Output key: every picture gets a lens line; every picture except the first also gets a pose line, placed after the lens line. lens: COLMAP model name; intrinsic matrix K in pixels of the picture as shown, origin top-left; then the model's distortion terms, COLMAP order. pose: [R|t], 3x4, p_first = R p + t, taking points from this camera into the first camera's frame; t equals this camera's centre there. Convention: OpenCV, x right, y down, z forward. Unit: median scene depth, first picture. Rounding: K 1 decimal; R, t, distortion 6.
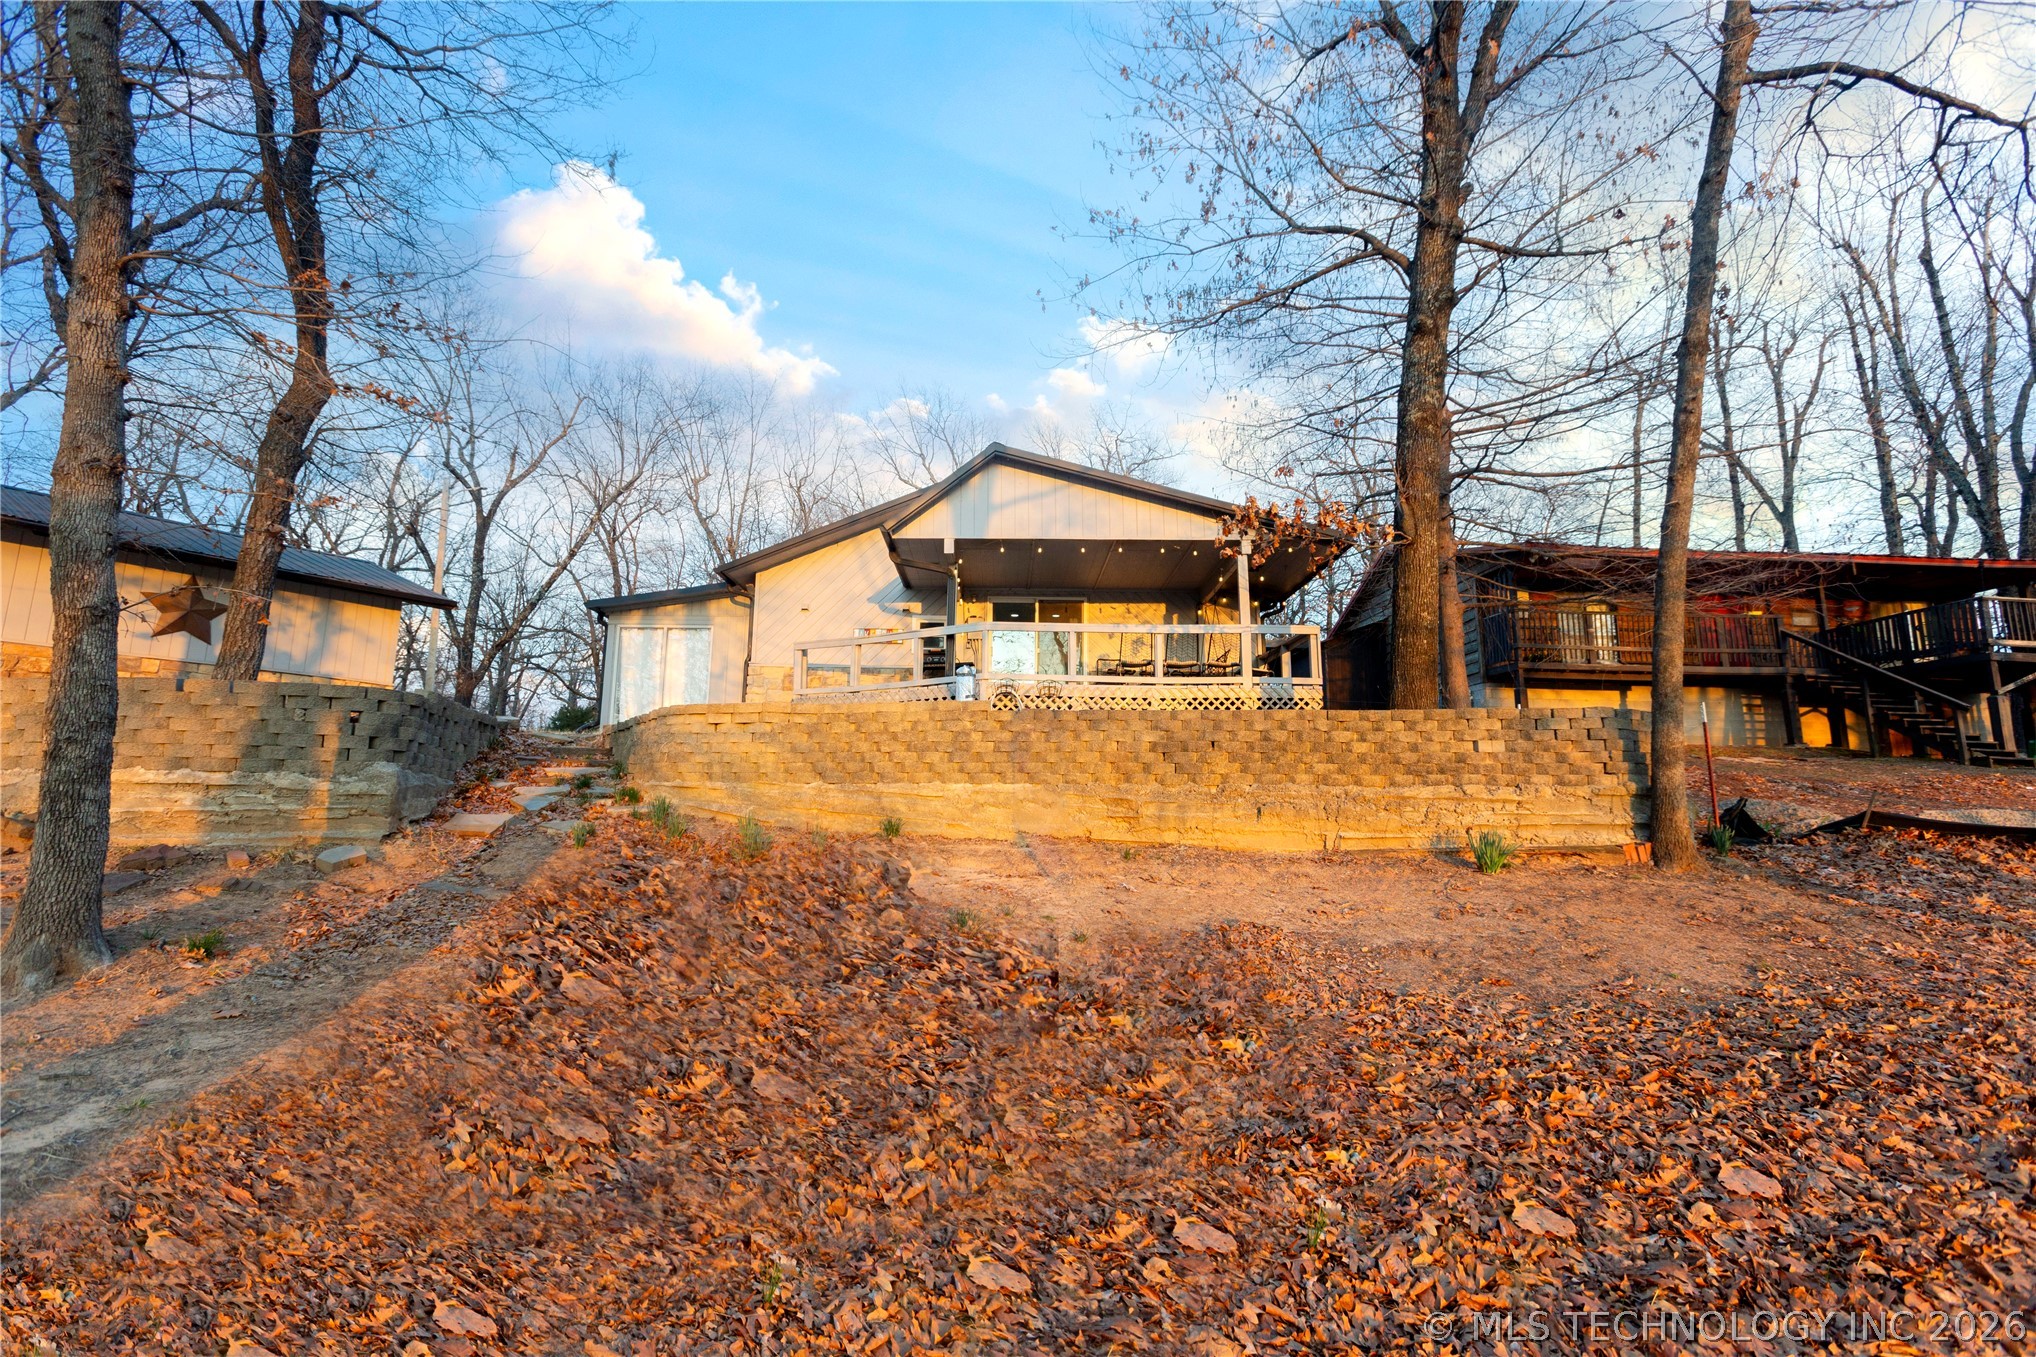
lens RADIAL K [[905.5, 0, 1012.0], [0, 905.5, 674.9], [0, 0, 1]] dist [-0.017742, 0.015954]
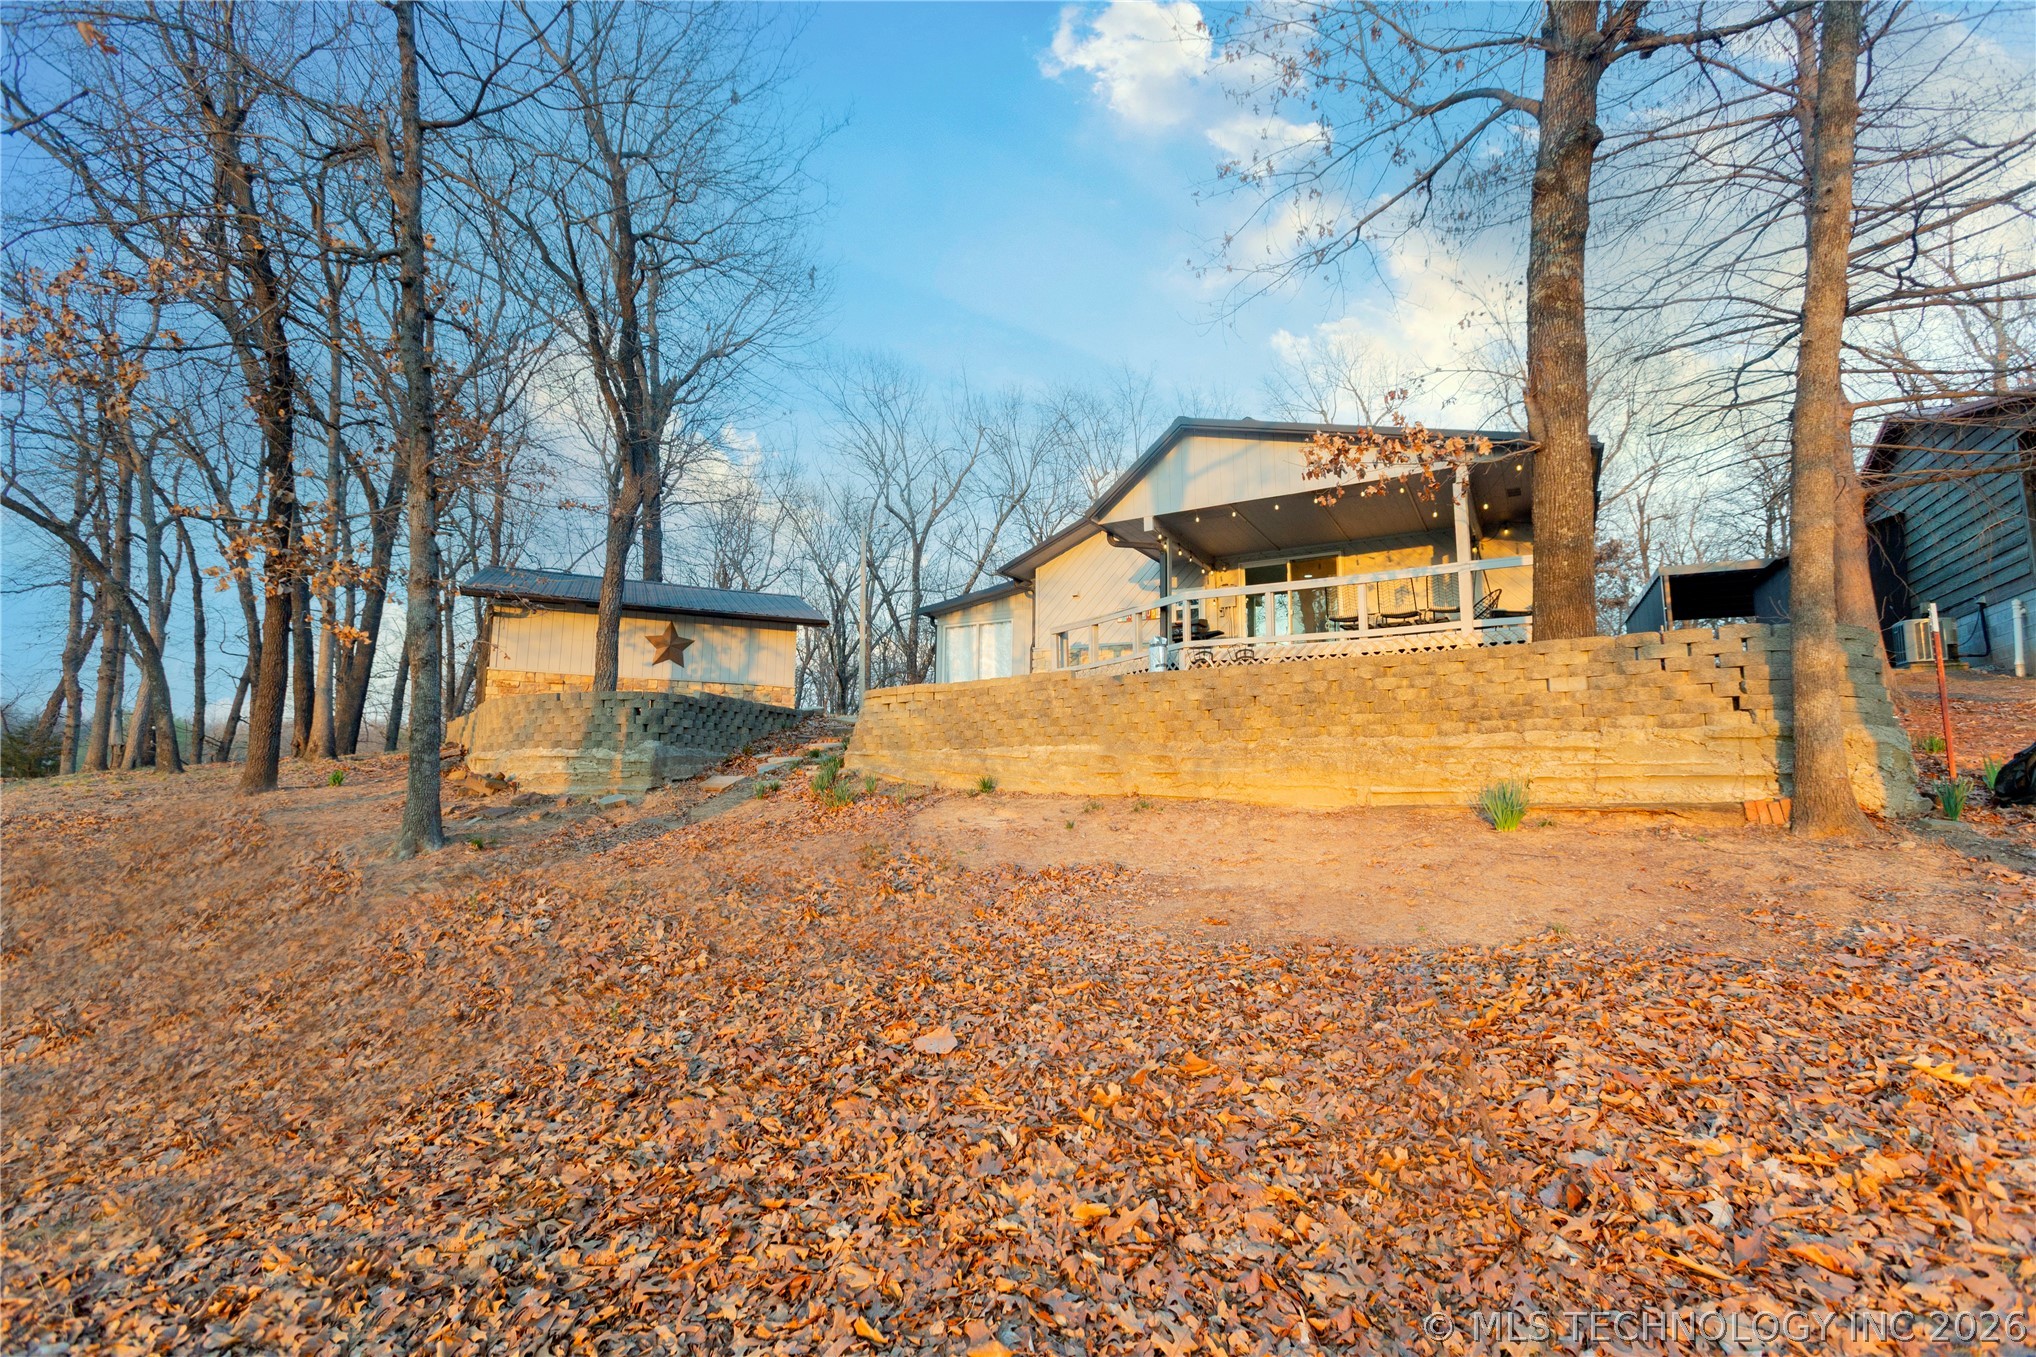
lens RADIAL K [[905.5, 0, 1012.0], [0, 905.5, 674.9], [0, 0, 1]] dist [-0.017742, 0.015954]
pose [[0.856967, -0.066348, -0.511083, 0.298654], [0.079273, 0.996847, 0.003513, 0.015205], [0.509238, -0.043525, 0.859524, 0.009064]]
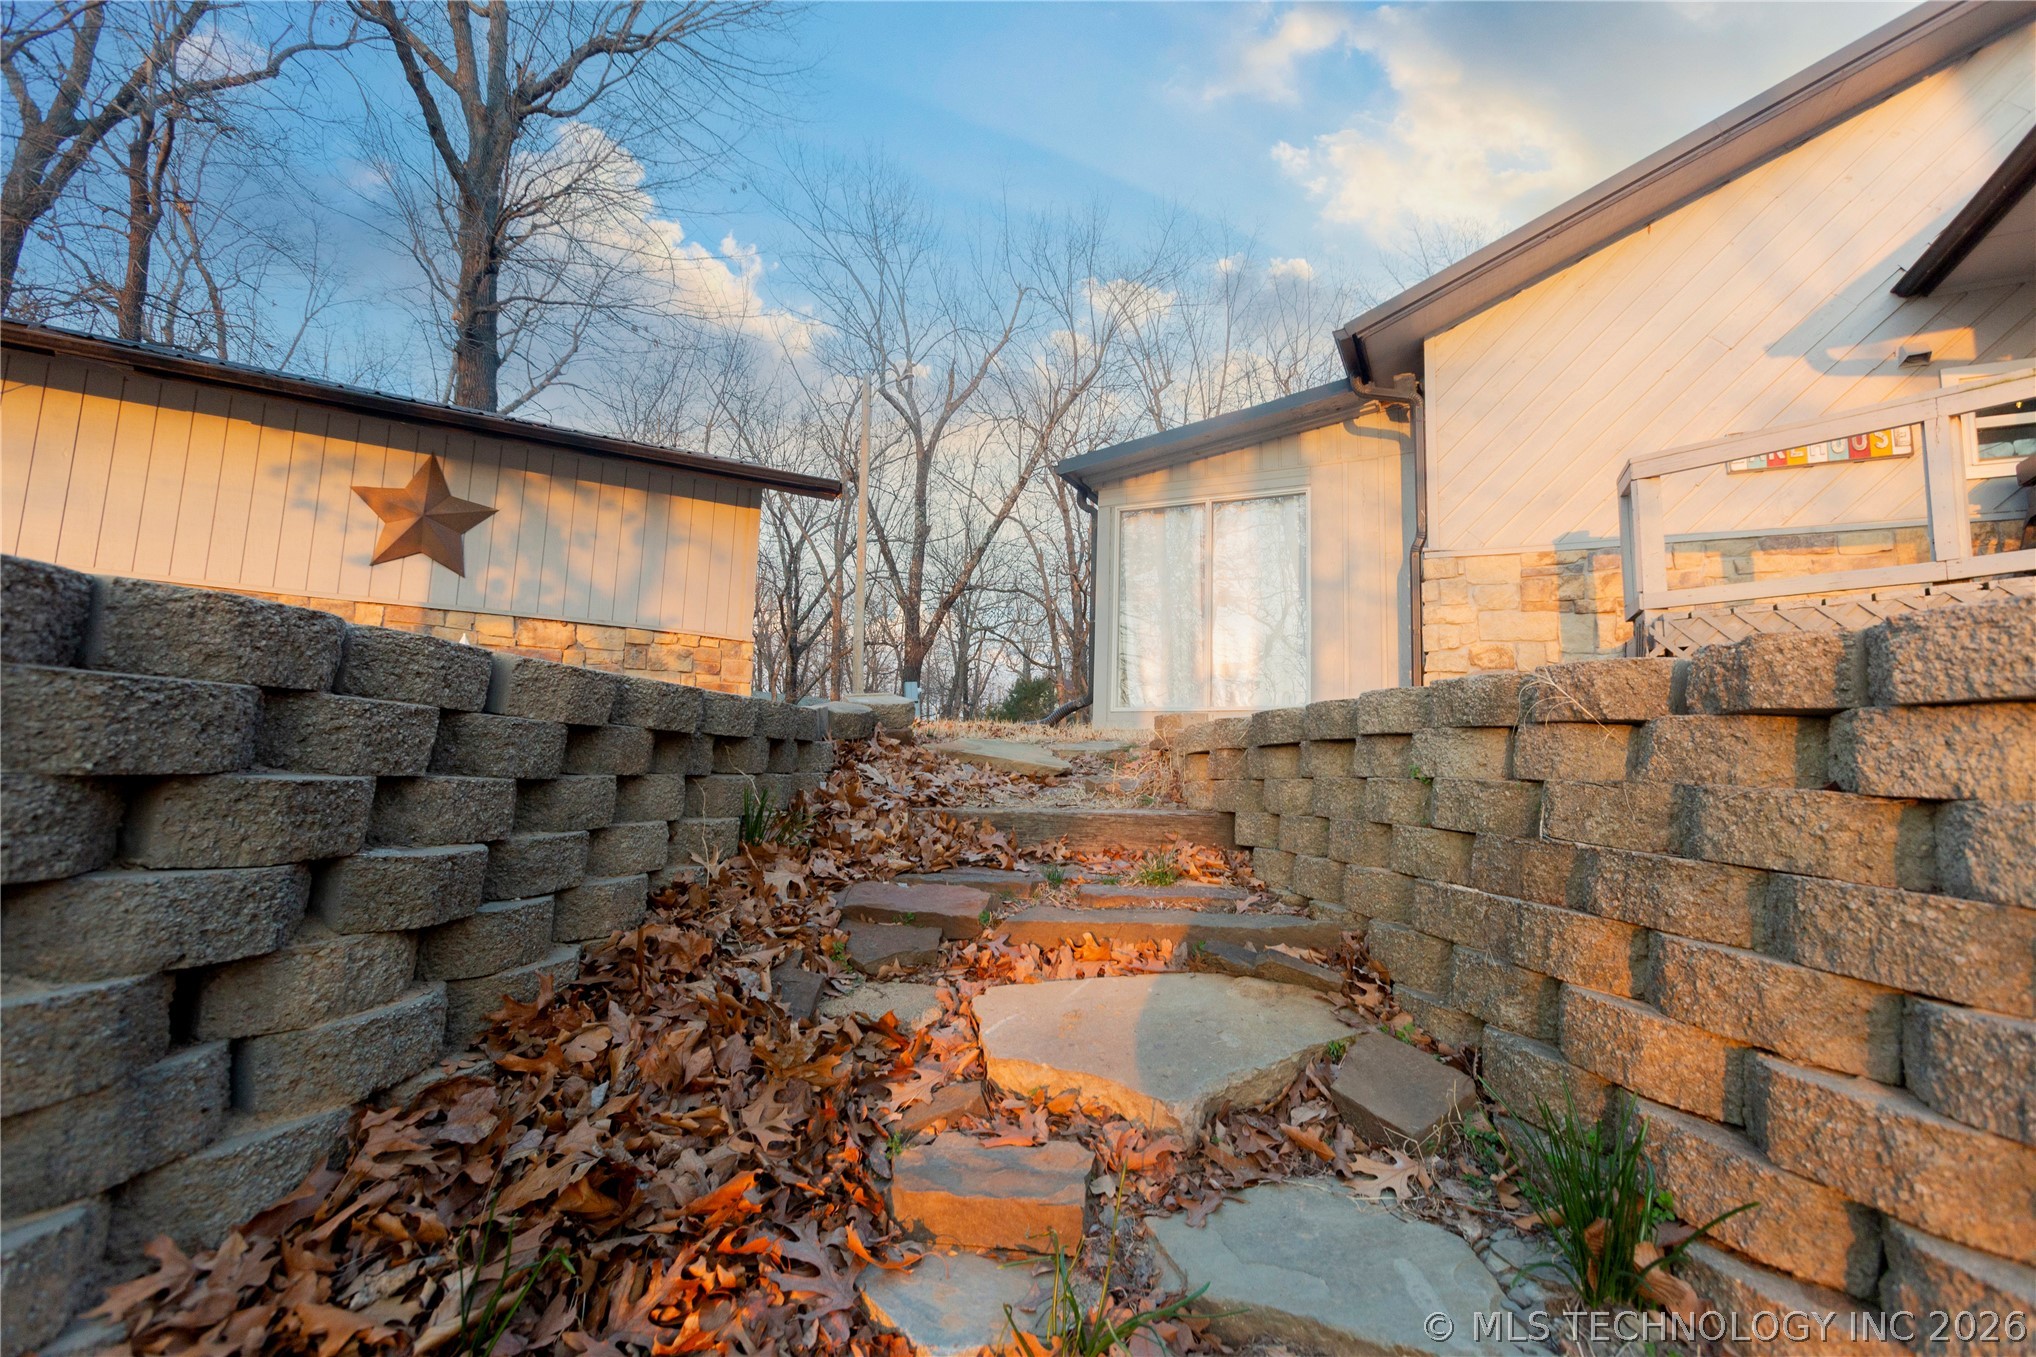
lens RADIAL K [[905.5, 0, 1012.0], [0, 905.5, 674.9], [0, 0, 1]] dist [-0.017742, 0.015954]
pose [[0.892636, -0.030607, -0.449738, -0.313372], [0.047456, 0.998529, 0.026235, 0.027741], [0.448274, -0.044761, 0.892775, 0.610585]]
